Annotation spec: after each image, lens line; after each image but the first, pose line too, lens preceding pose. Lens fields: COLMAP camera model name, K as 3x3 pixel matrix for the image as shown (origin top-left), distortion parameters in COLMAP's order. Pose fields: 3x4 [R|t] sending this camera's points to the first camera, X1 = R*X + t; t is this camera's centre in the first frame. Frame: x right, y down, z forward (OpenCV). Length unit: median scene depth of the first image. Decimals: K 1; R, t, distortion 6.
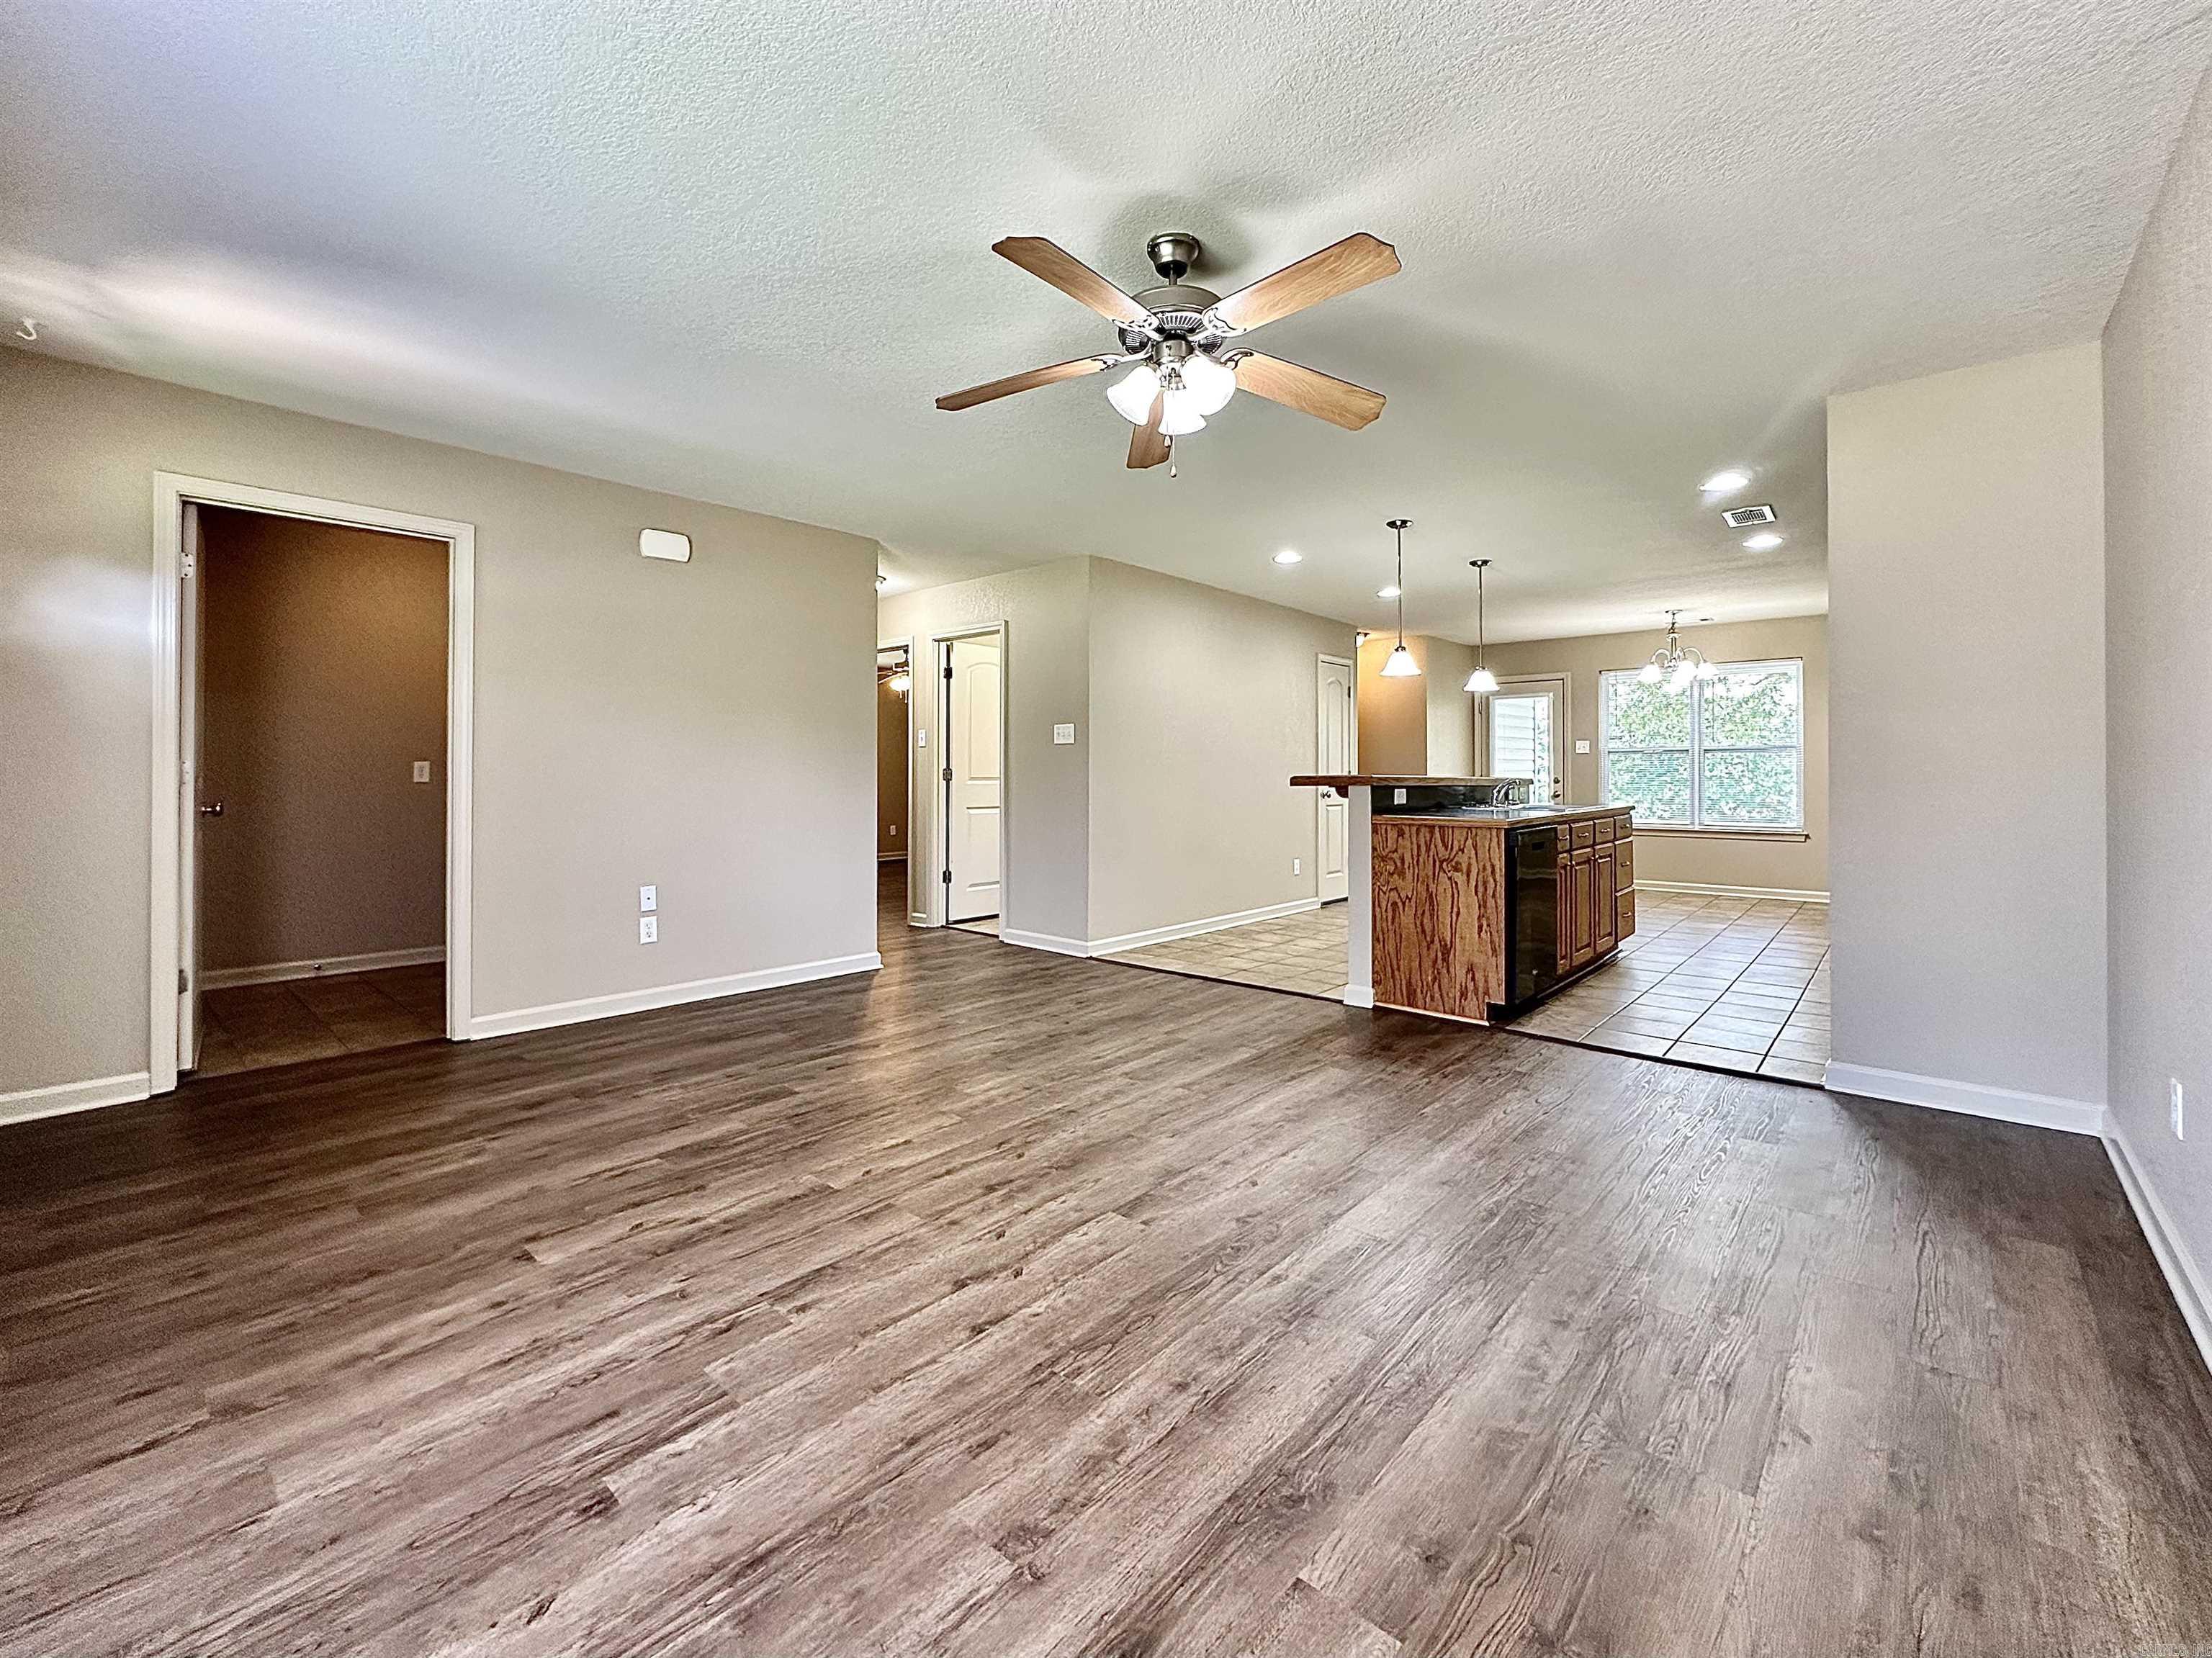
lens RADIAL K [[932.0, 0, 1103.8], [0, 932.0, 767.7], [0, 0, 1]] dist [-0.002860, -0.000110]
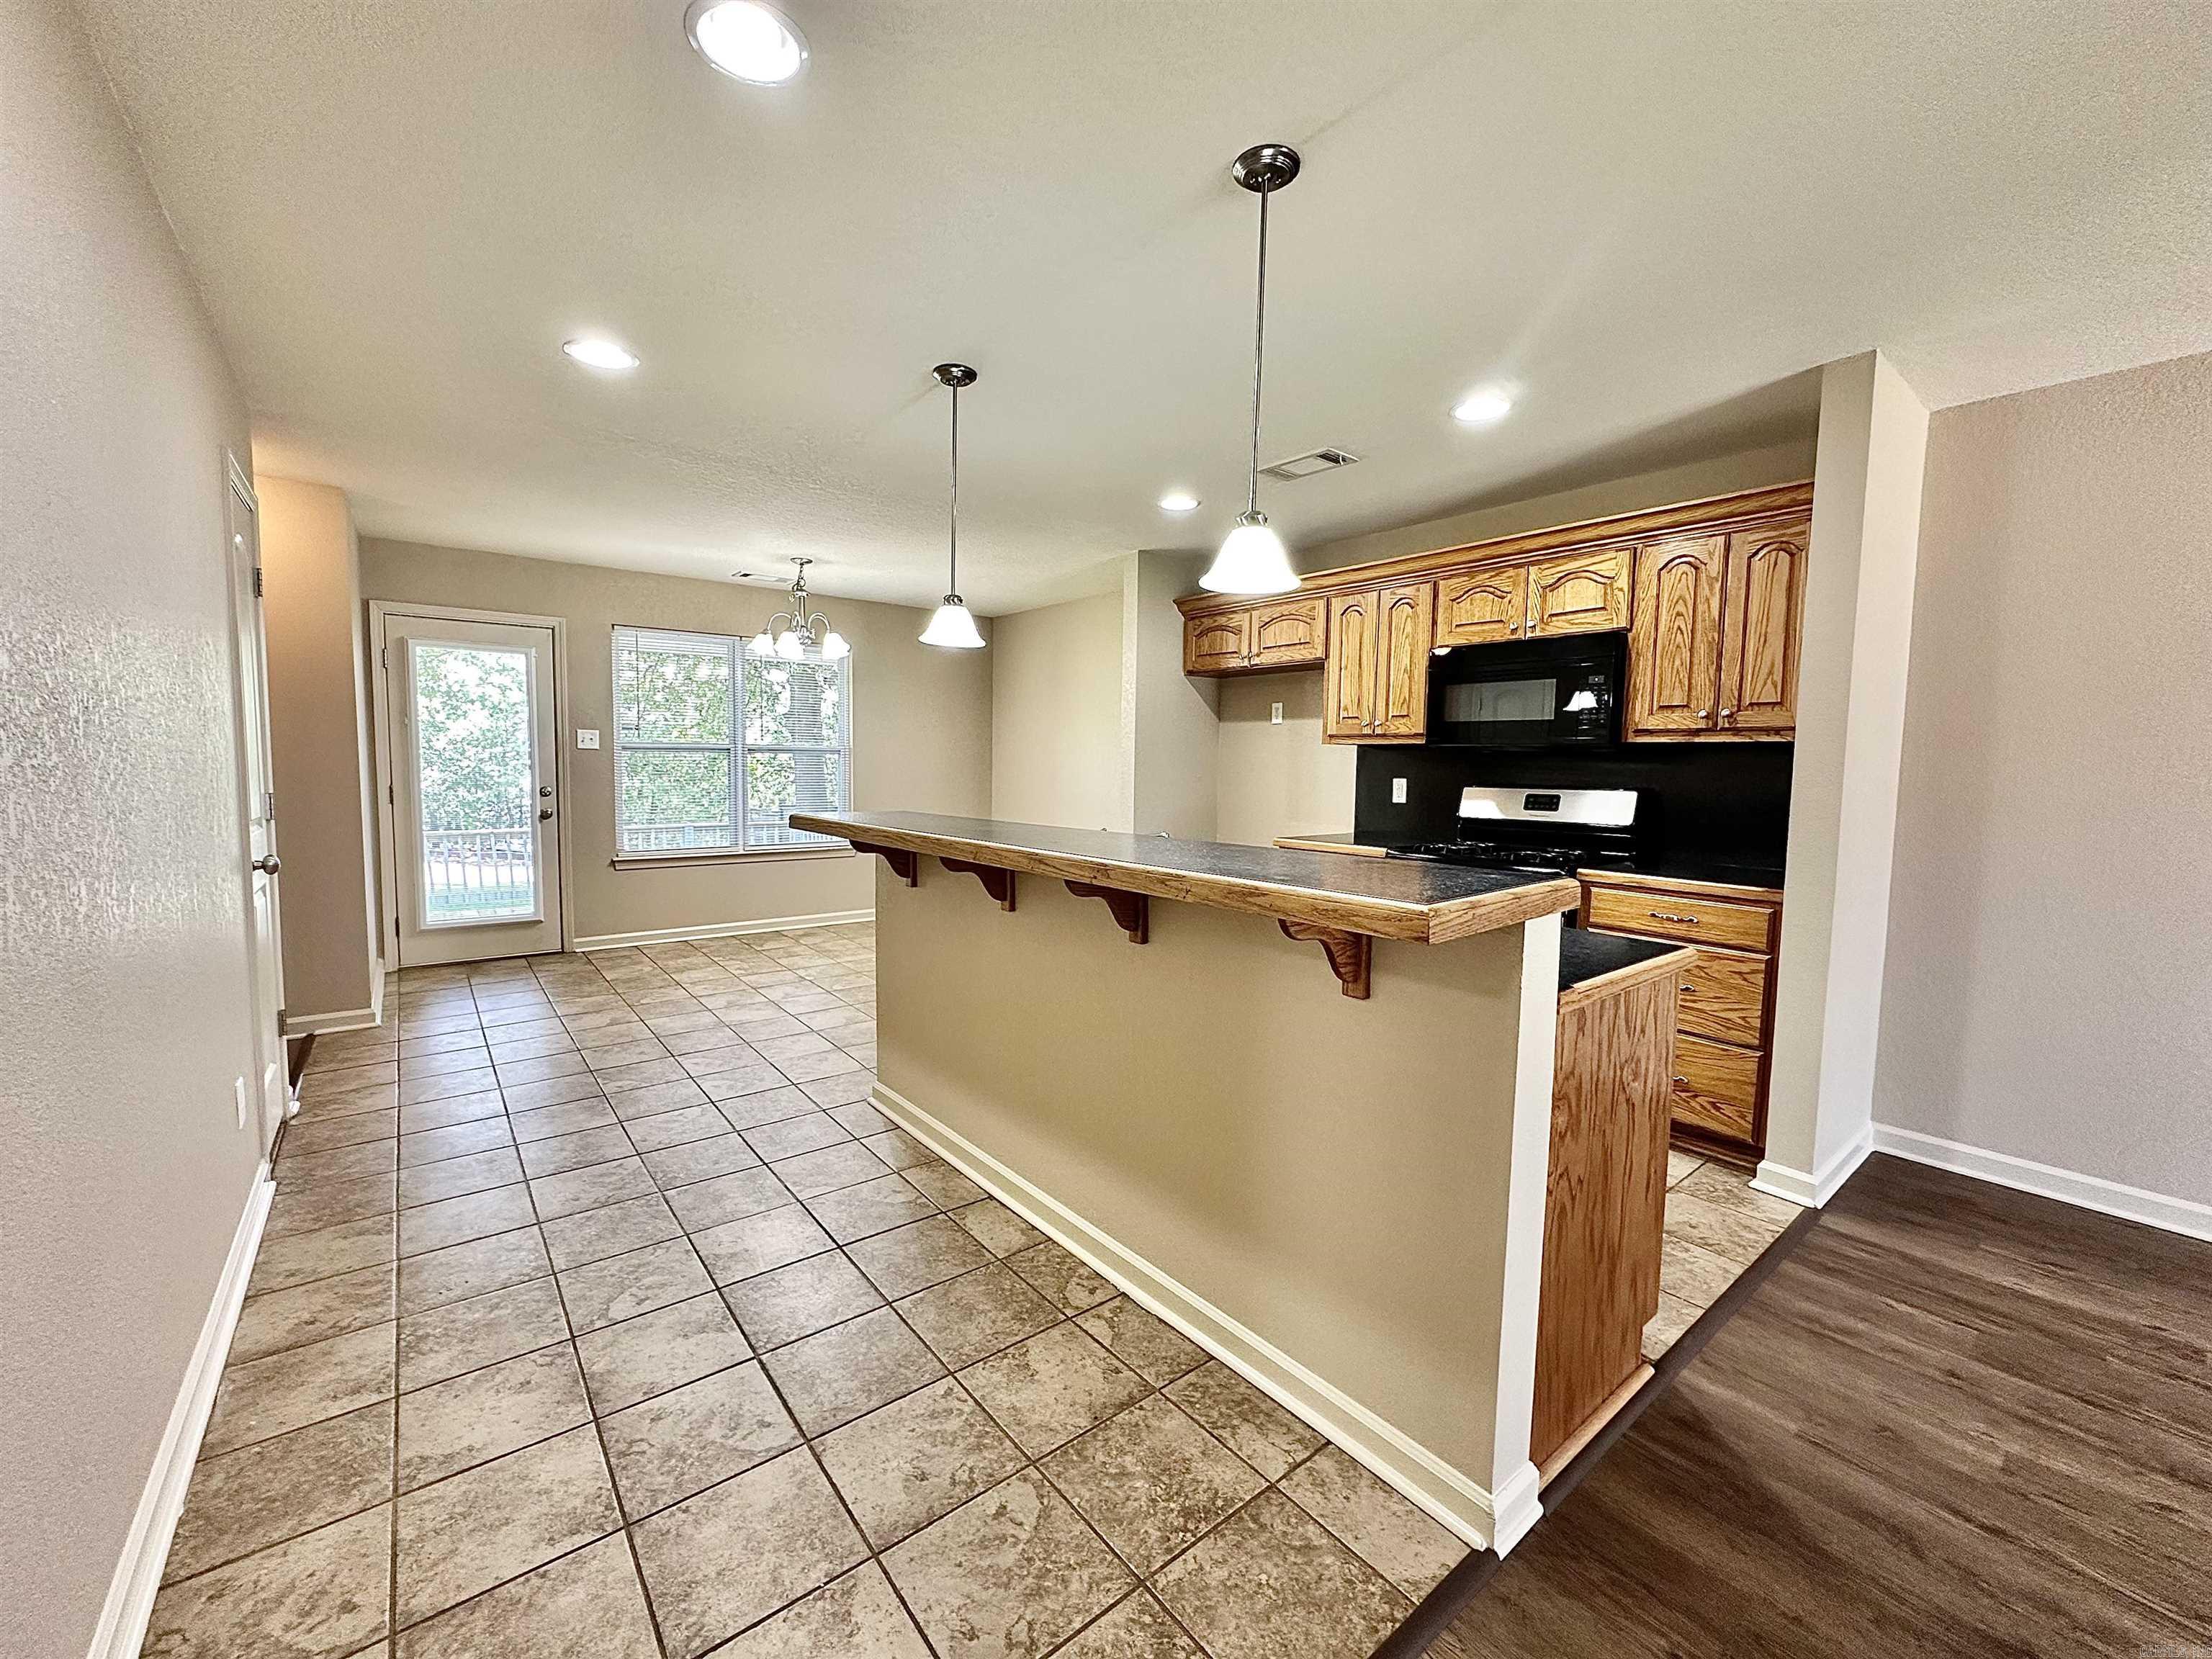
lens RADIAL K [[883.3, 0, 1105.7], [0, 883.3, 827.4], [0, 0, 1]] dist [-0.003068, 0.000396]
pose [[0.173341, -0.071089, 0.982293, -0.092956], [-0.020785, 0.996905, 0.075815, -0.049095], [-0.984642, -0.033559, 0.171327, 1.755539]]
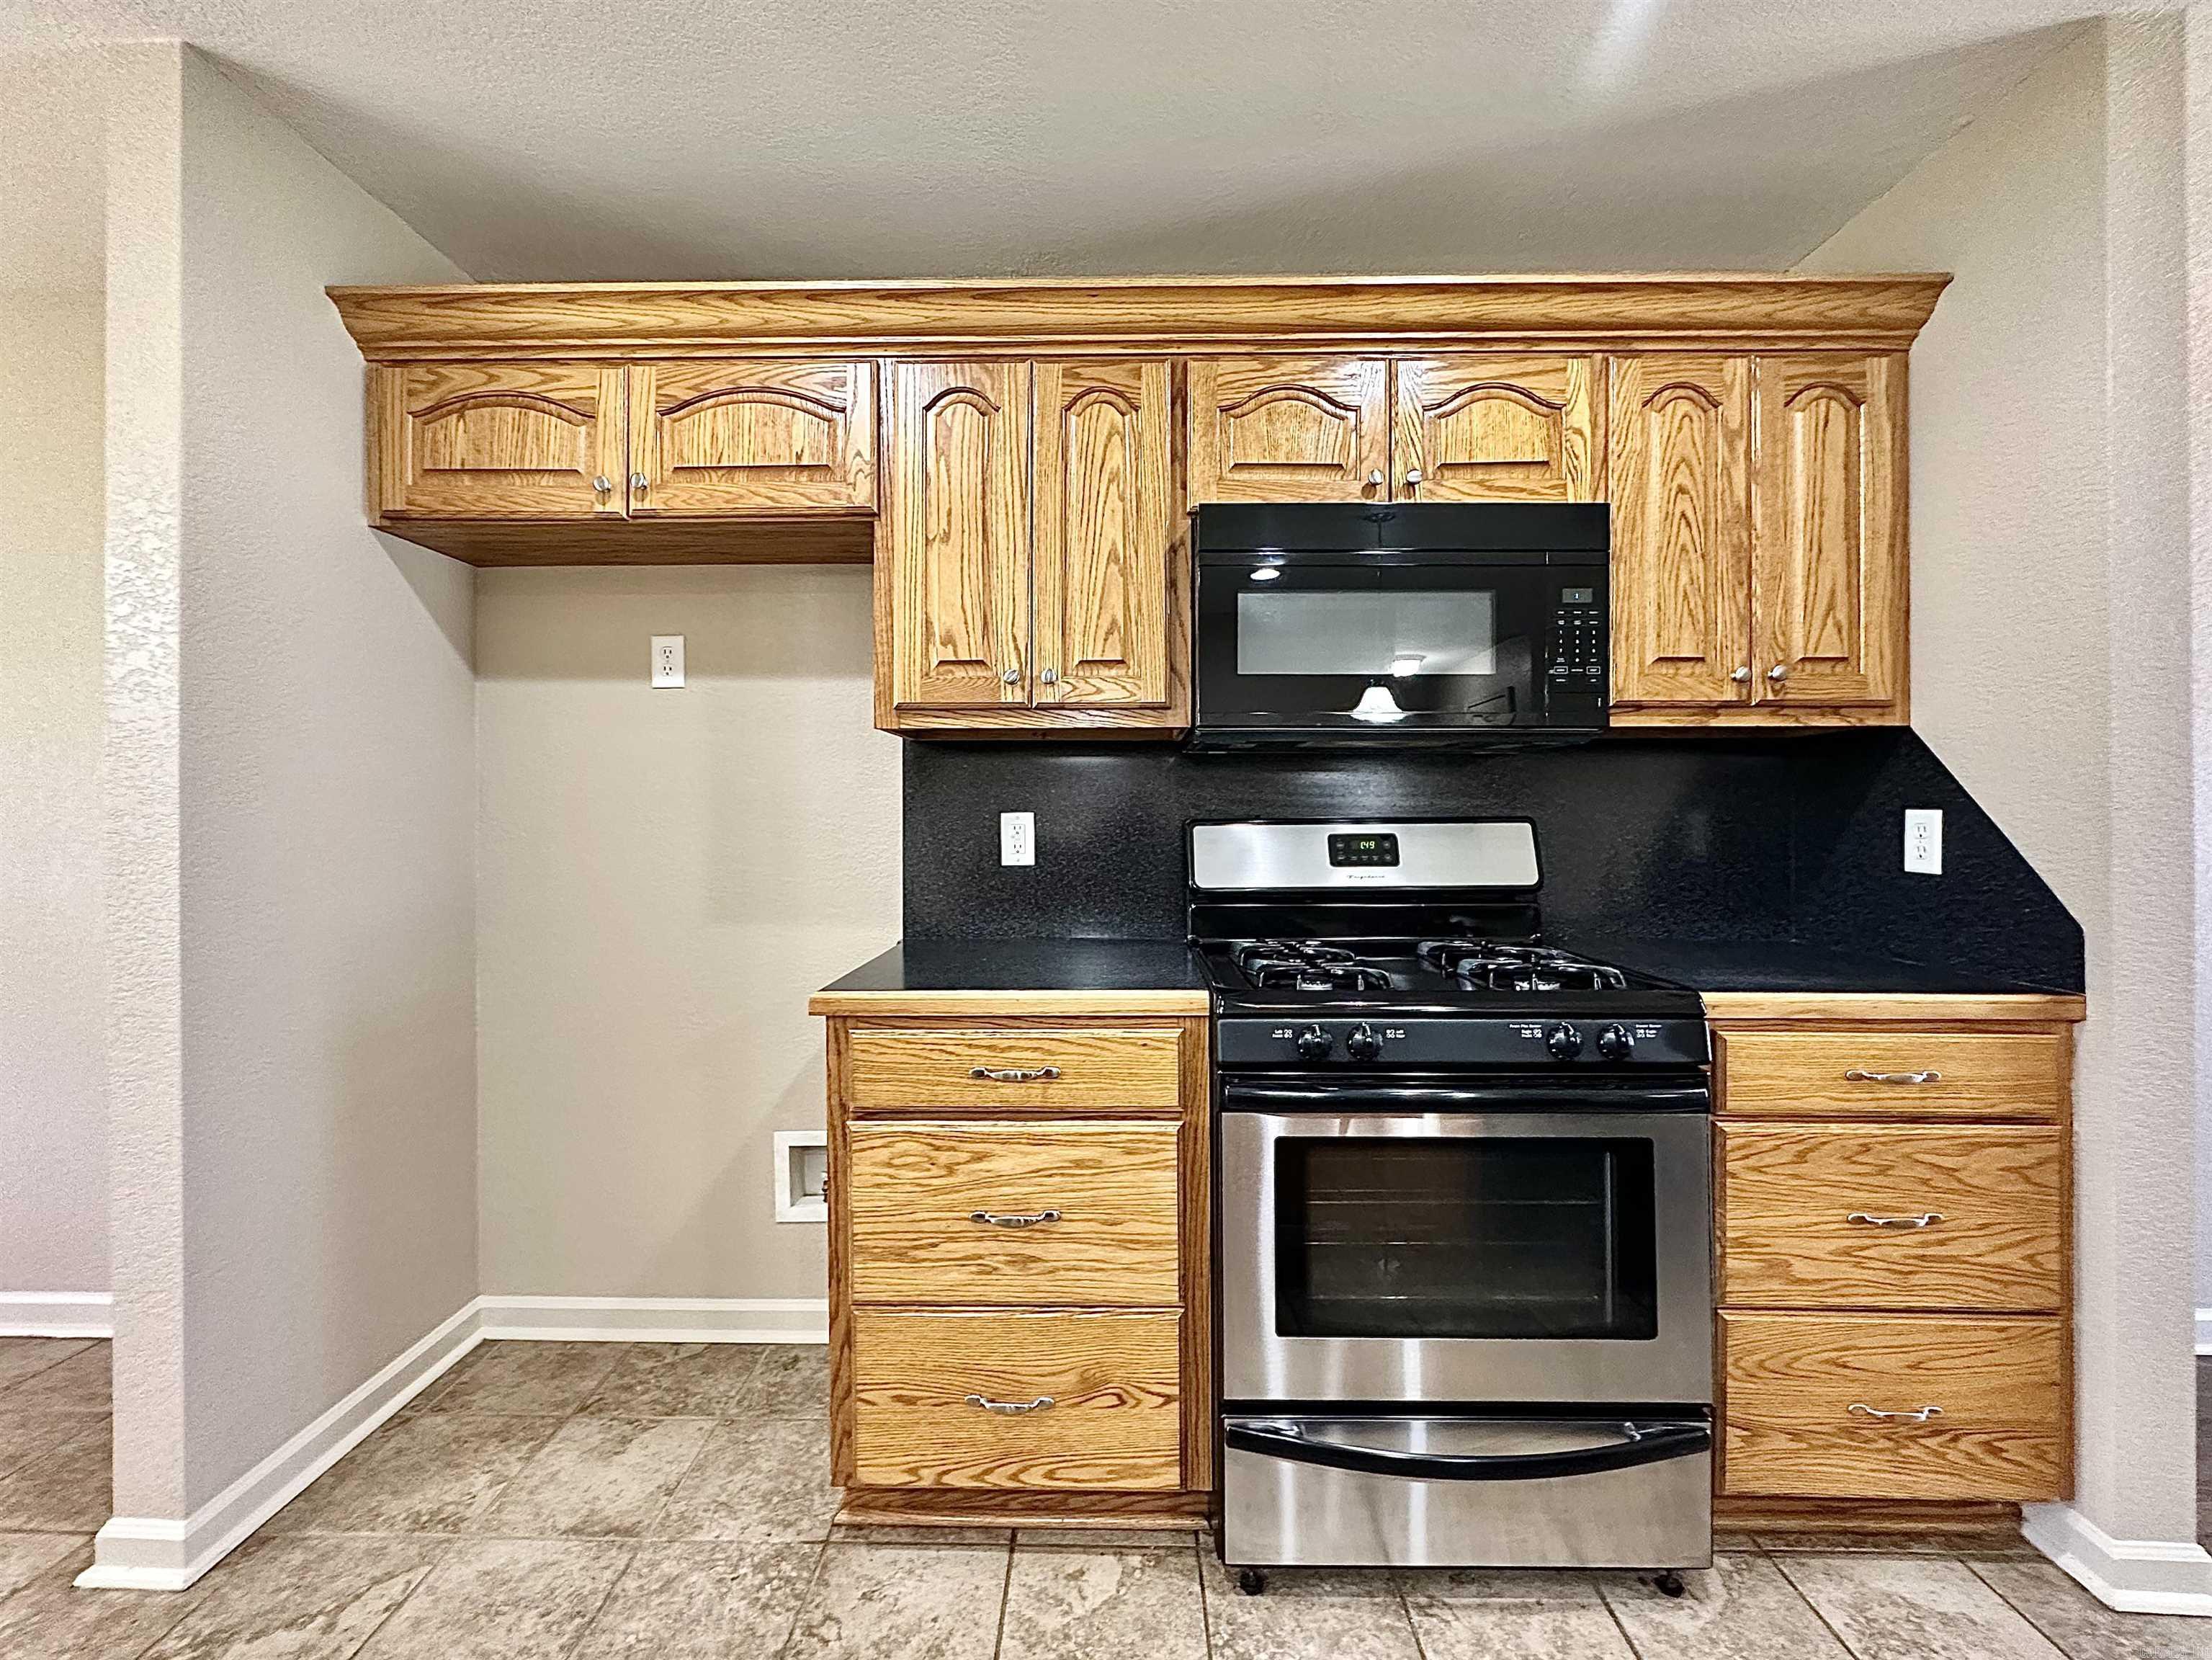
lens RADIAL K [[920.1, 0, 1097.4], [0, 920.1, 813.9], [0, 0, 1]] dist [-0.003701, 0.000194]
pose [[-0.652003, 0.001007, 0.758216, 0.929344], [-0.002899, 0.999988, -0.003821, -0.023789], [-0.758211, -0.004689, -0.651992, 1.951363]]
